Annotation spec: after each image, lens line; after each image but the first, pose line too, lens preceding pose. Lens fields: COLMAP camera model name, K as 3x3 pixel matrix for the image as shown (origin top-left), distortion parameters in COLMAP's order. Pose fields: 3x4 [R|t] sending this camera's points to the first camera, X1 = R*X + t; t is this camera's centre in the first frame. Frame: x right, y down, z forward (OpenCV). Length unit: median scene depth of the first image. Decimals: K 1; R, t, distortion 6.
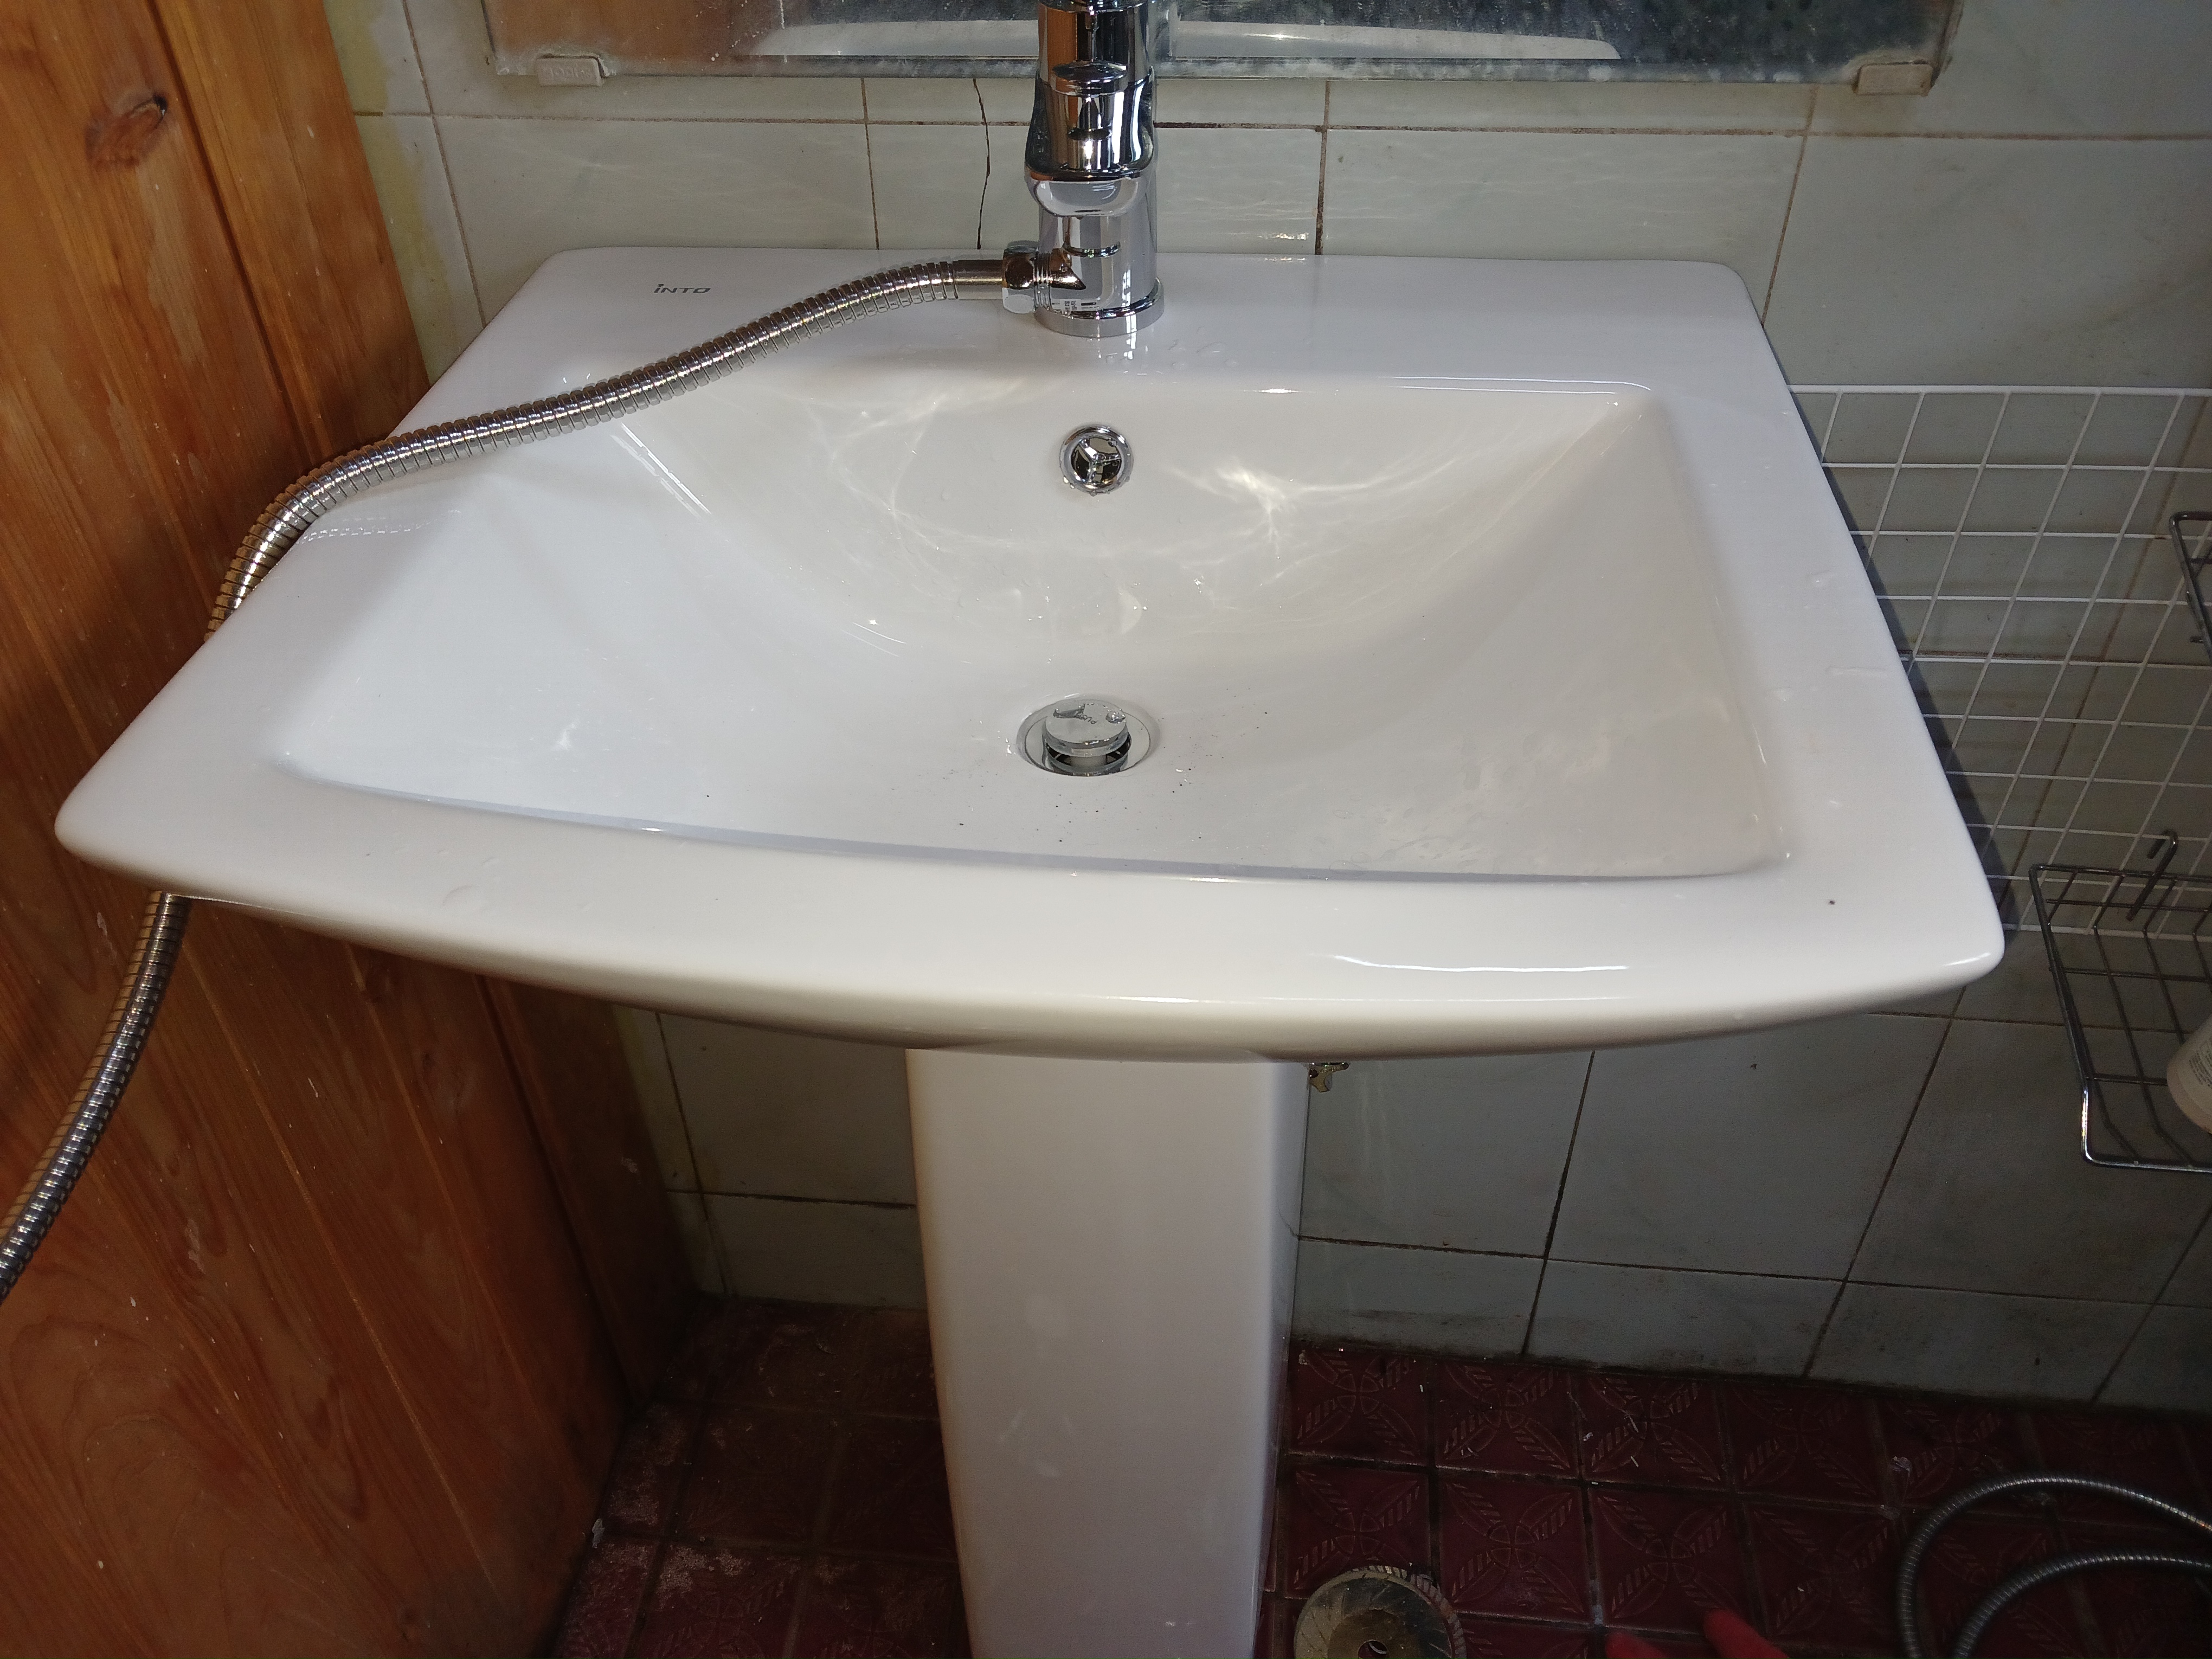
lens RADIAL K [[1753.9, 0, 1082.7], [0, 1753.9, 832.8], [0, 0, 1]] dist [0.001028, -0.012090]
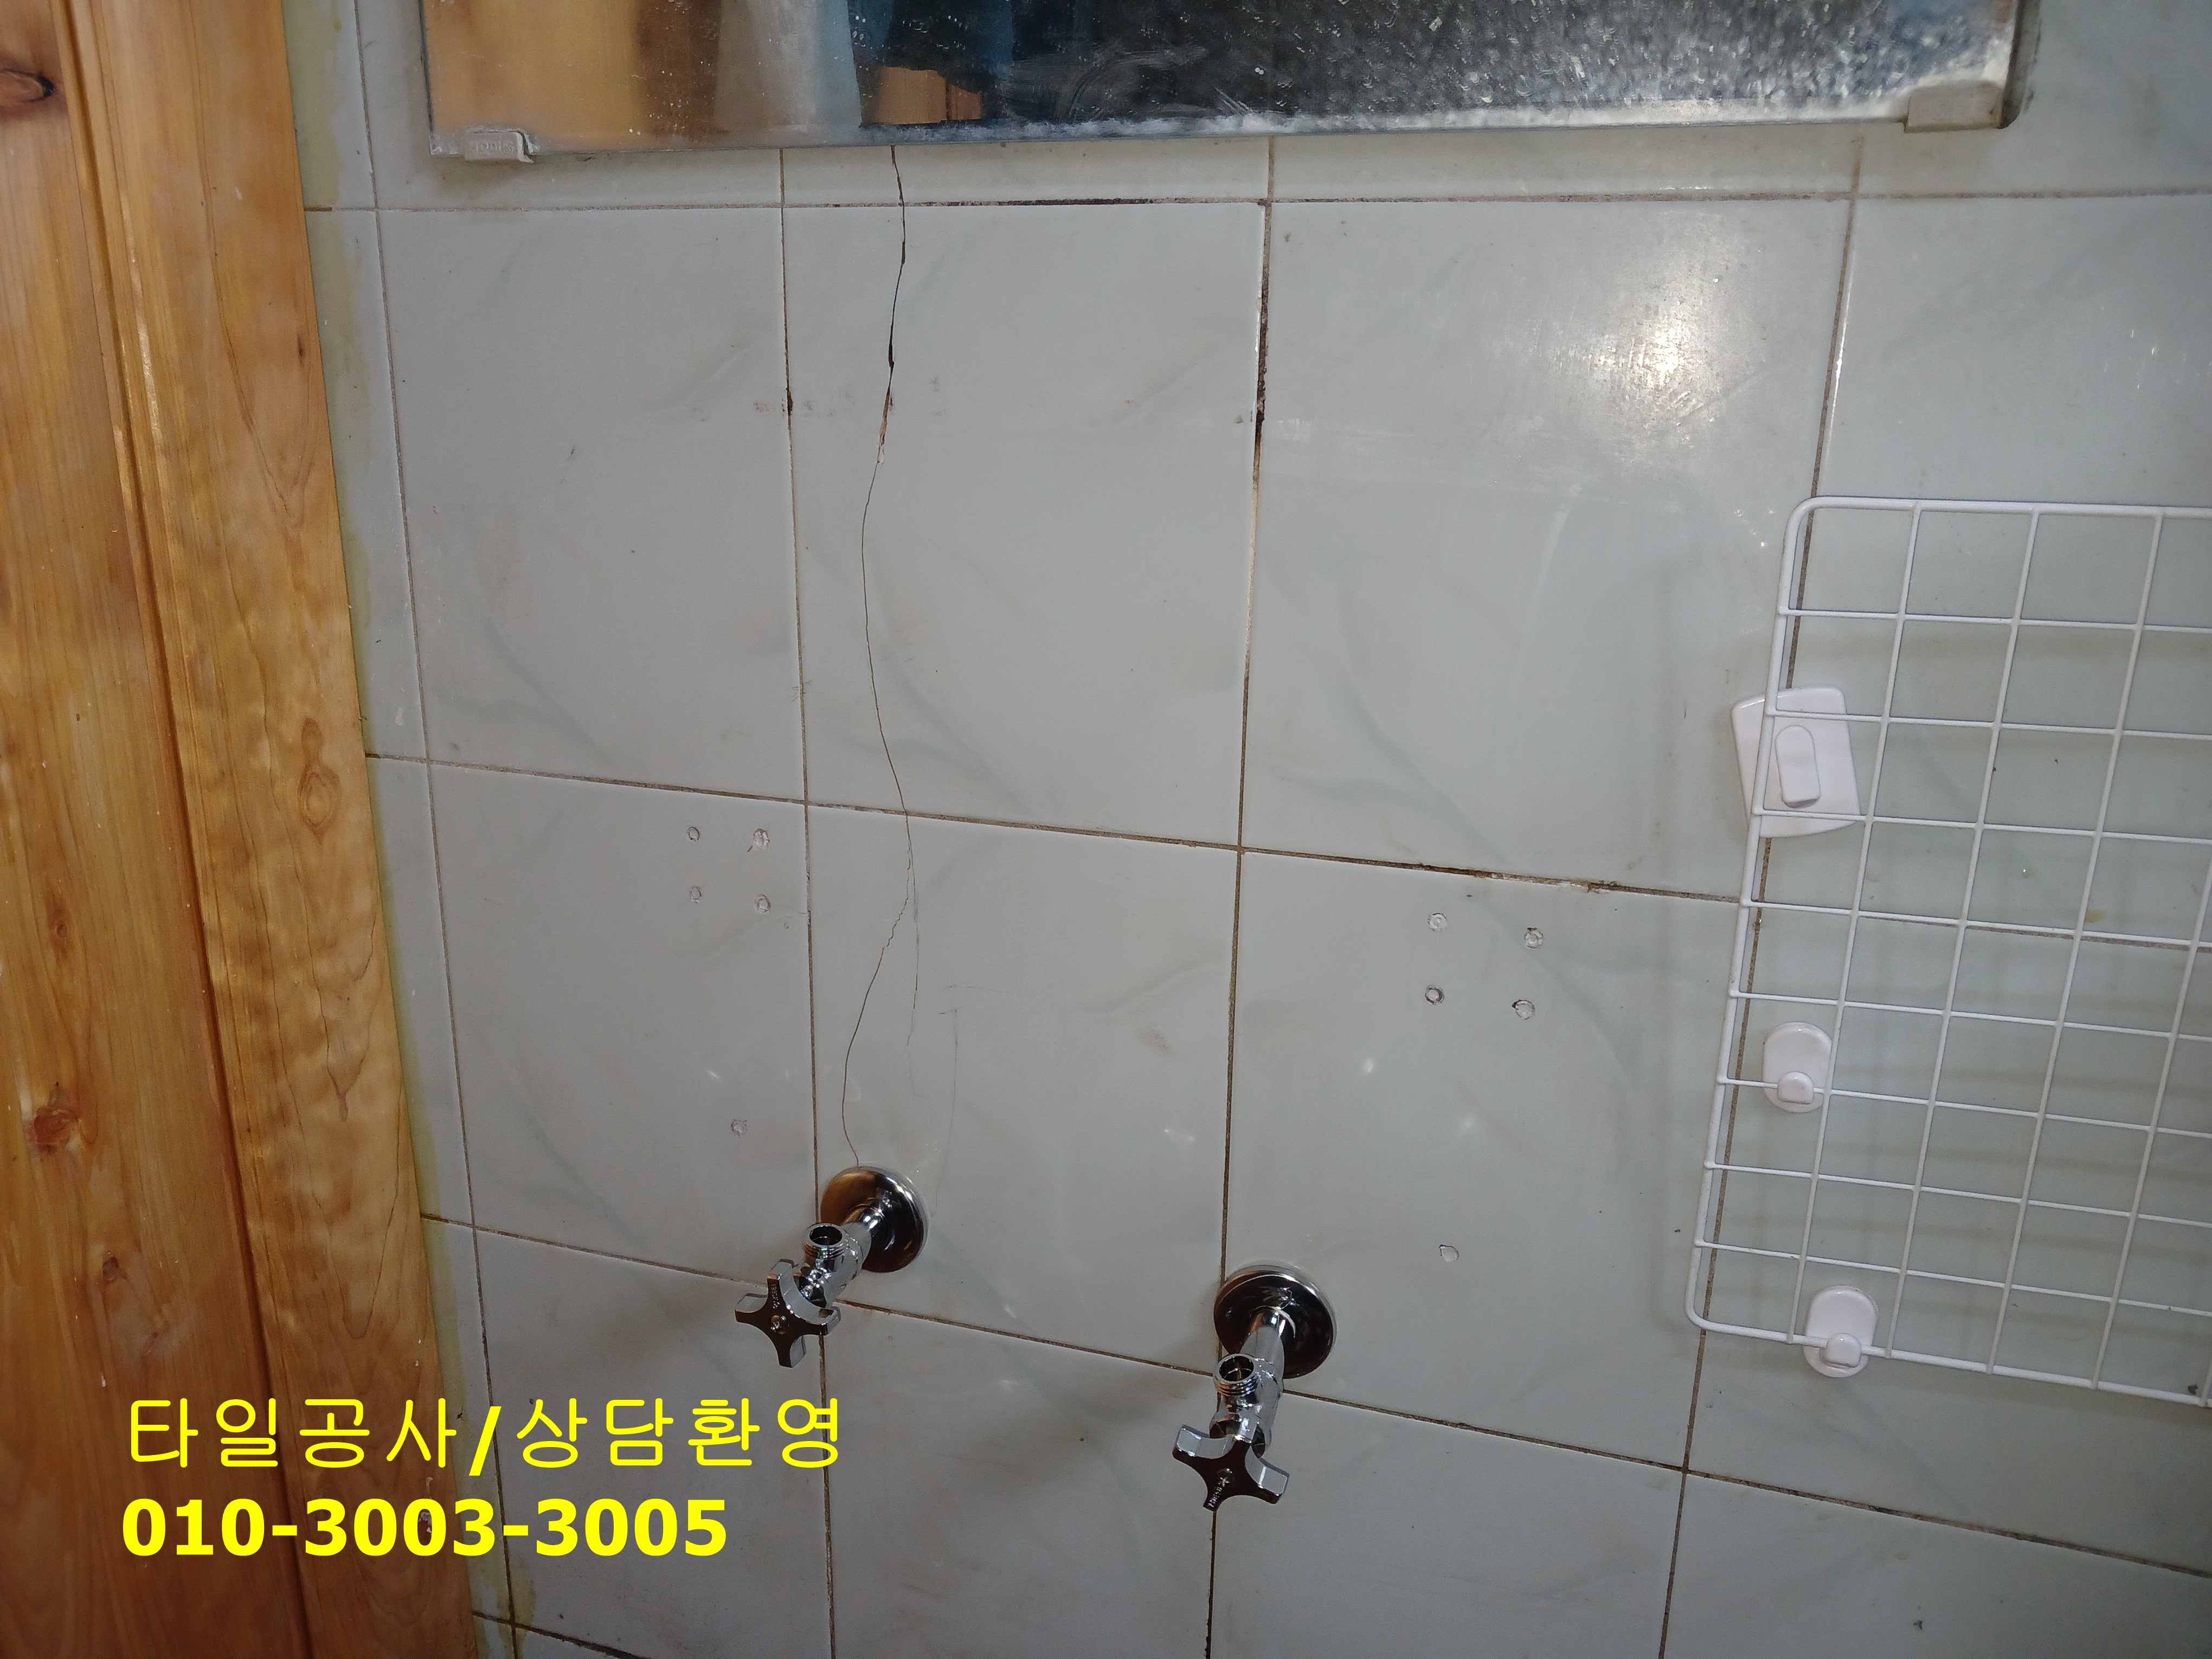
lens RADIAL K [[1749.0, 0, 1072.3], [0, 1749.0, 821.3], [0, 0, 1]] dist [-0.001029, -0.000224]
pose [[0.977352, 0.089884, -0.191585, 0.237919], [-0.156548, 0.916254, -0.368742, 0.212362], [0.142396, 0.390383, 0.909574, 0.324440]]
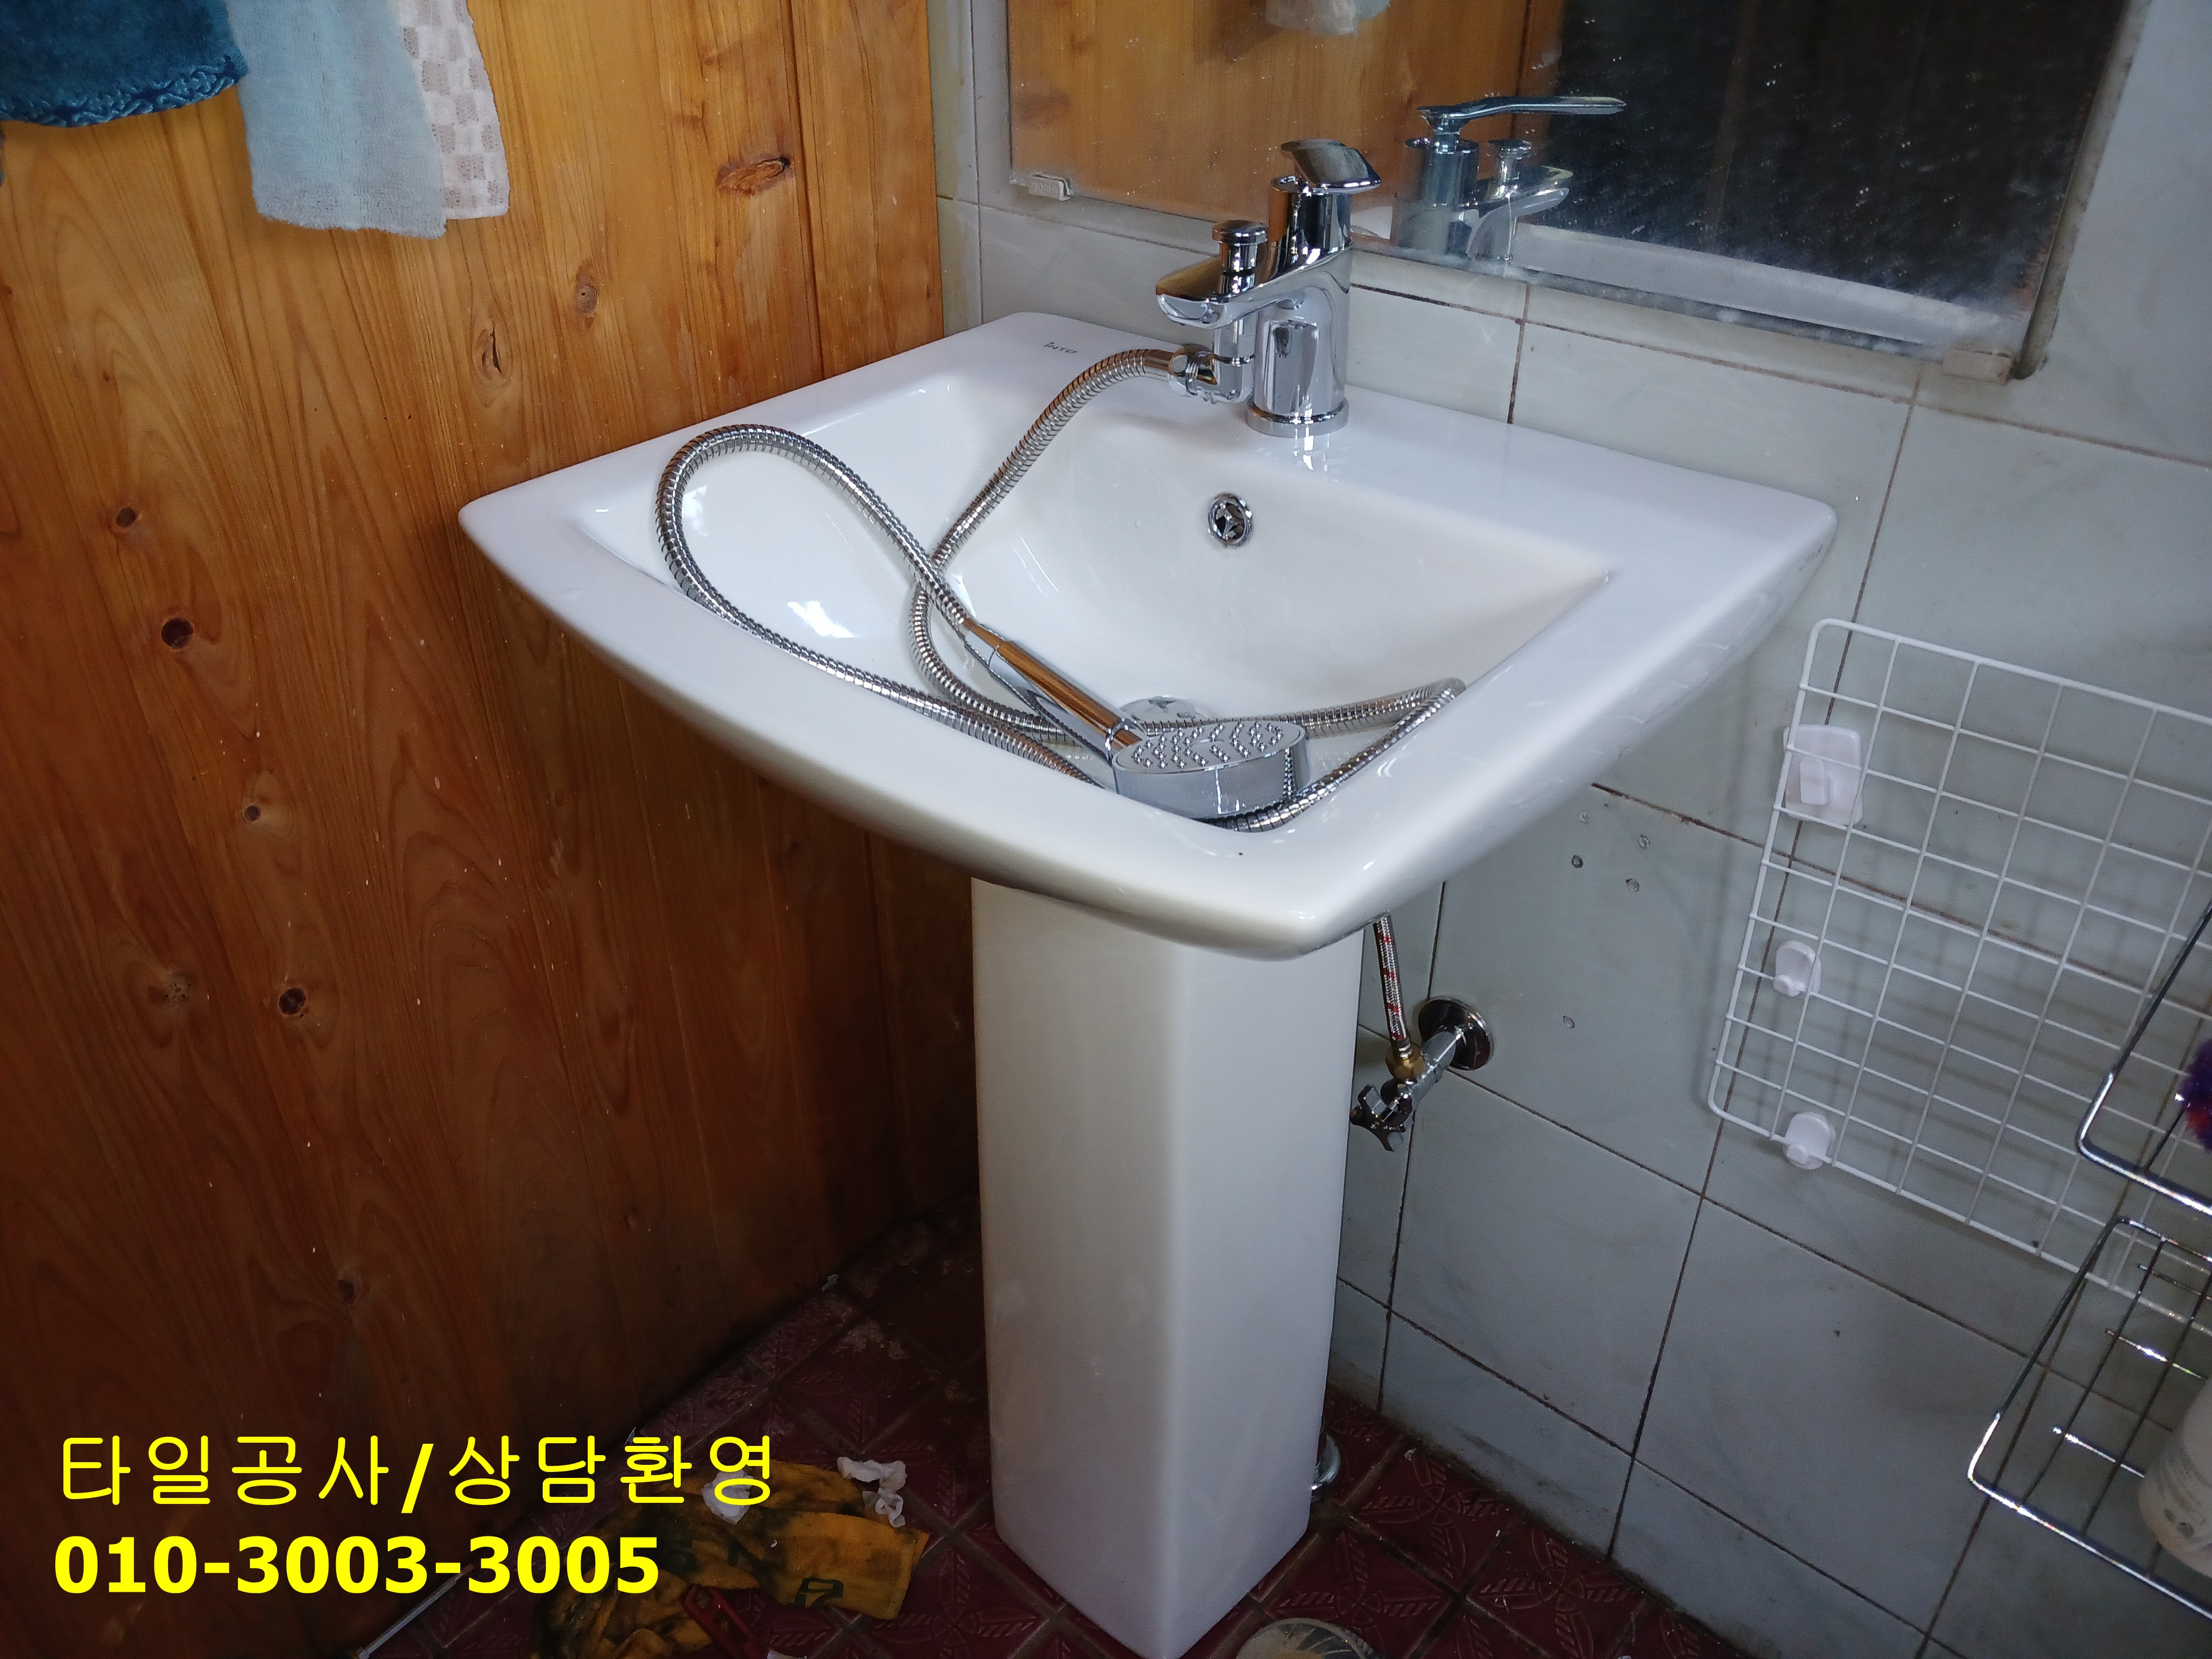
lens RADIAL K [[1749.1, 0, 1045.3], [0, 1749.1, 833.9], [0, 0, 1]] dist [-0.002331, -0.002282]
pose [[0.807281, 0.327795, -0.490763, 0.589472], [-0.372146, 0.928142, 0.007770, 0.044335], [0.458044, 0.176363, 0.871259, -0.151857]]
